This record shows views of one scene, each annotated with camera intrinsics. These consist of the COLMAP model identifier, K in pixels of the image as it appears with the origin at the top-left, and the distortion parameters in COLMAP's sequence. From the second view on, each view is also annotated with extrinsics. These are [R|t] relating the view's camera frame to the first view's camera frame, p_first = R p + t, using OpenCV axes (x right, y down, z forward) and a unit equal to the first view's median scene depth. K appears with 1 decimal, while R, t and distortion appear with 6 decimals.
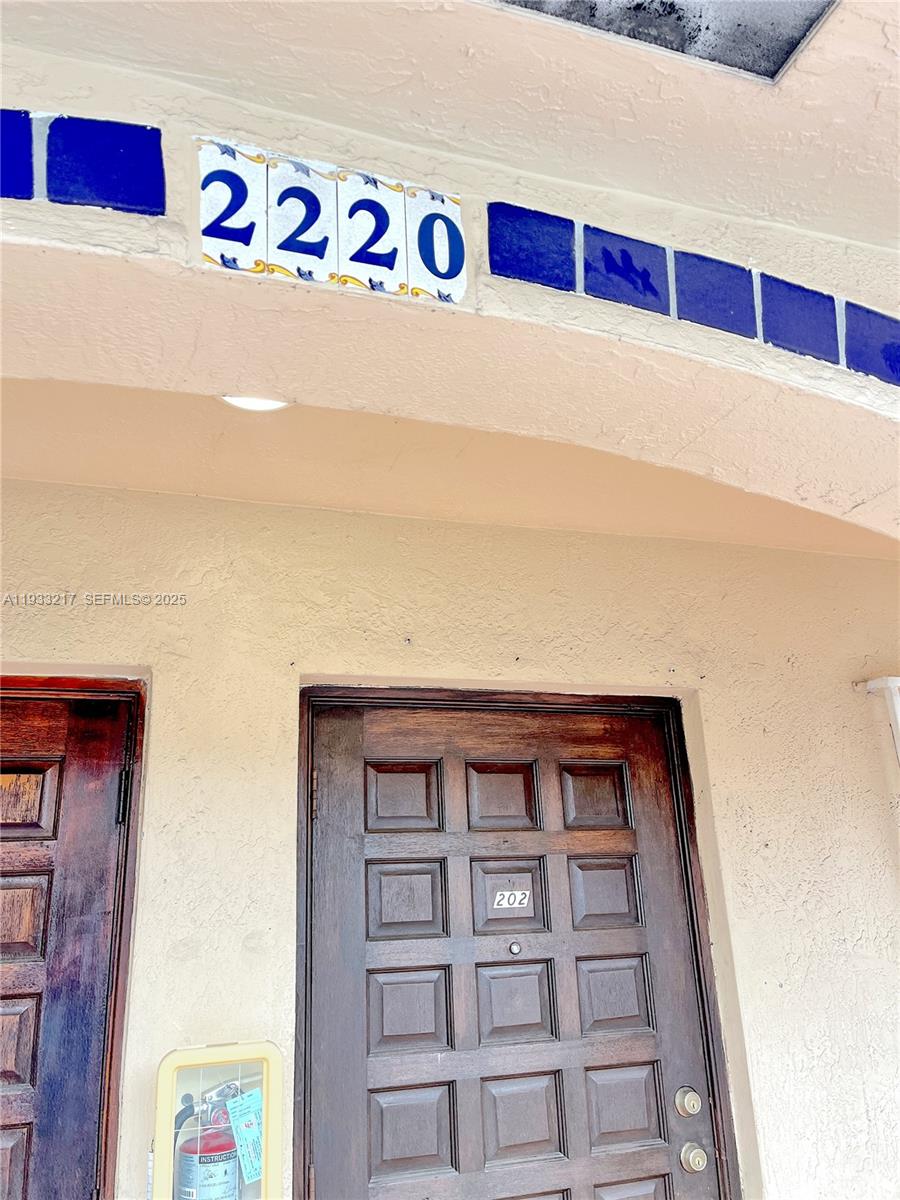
lens RADIAL K [[955.7, 0, 450.0], [0, 955.7, 600.0], [0, 0, 1]] dist [0.045996, -0.005346]
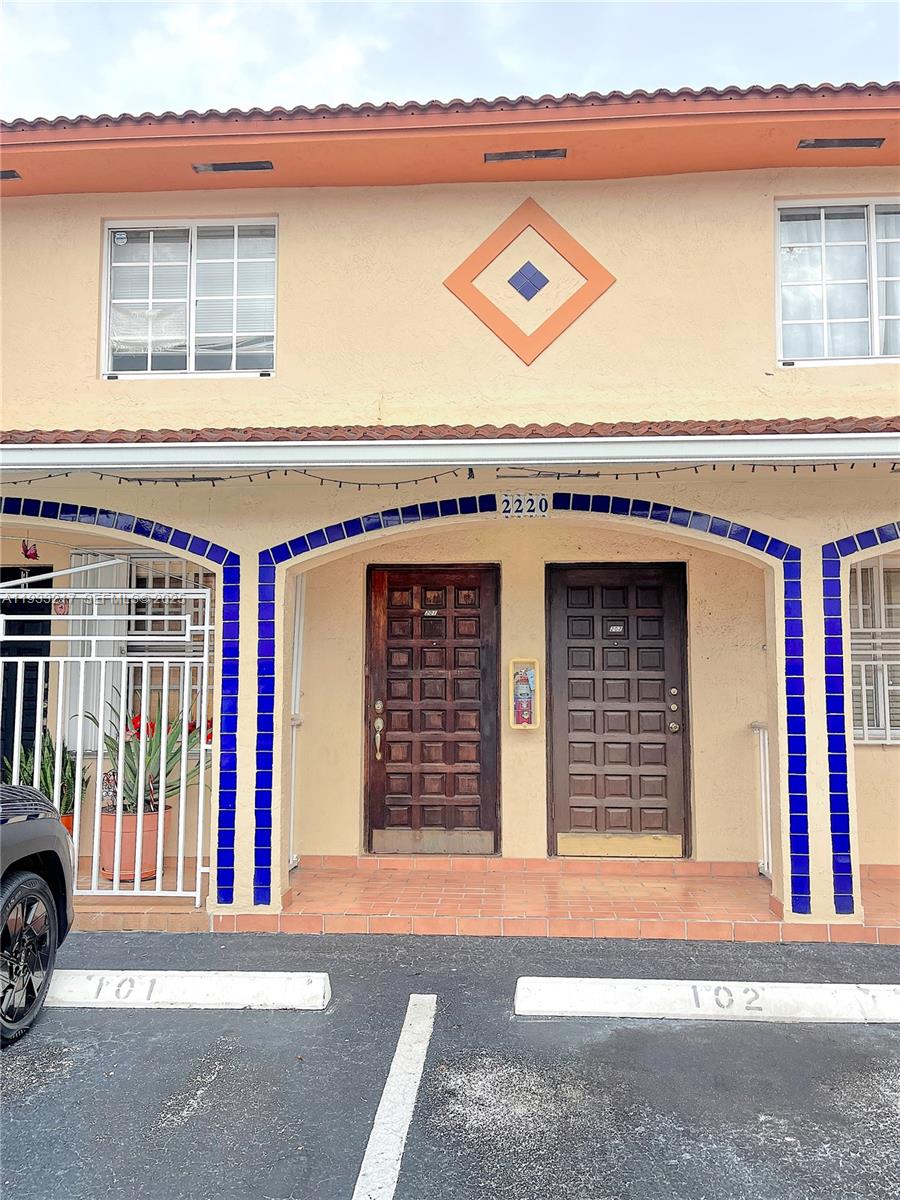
lens RADIAL K [[955.7, 0, 450.0], [0, 955.7, 600.0], [0, 0, 1]] dist [0.045996, -0.005346]
pose [[0.931349, 0.008078, -0.364039, 0.811876], [0.073475, 0.975020, 0.209612, -0.555449], [0.356638, -0.221970, 0.907490, -2.342379]]
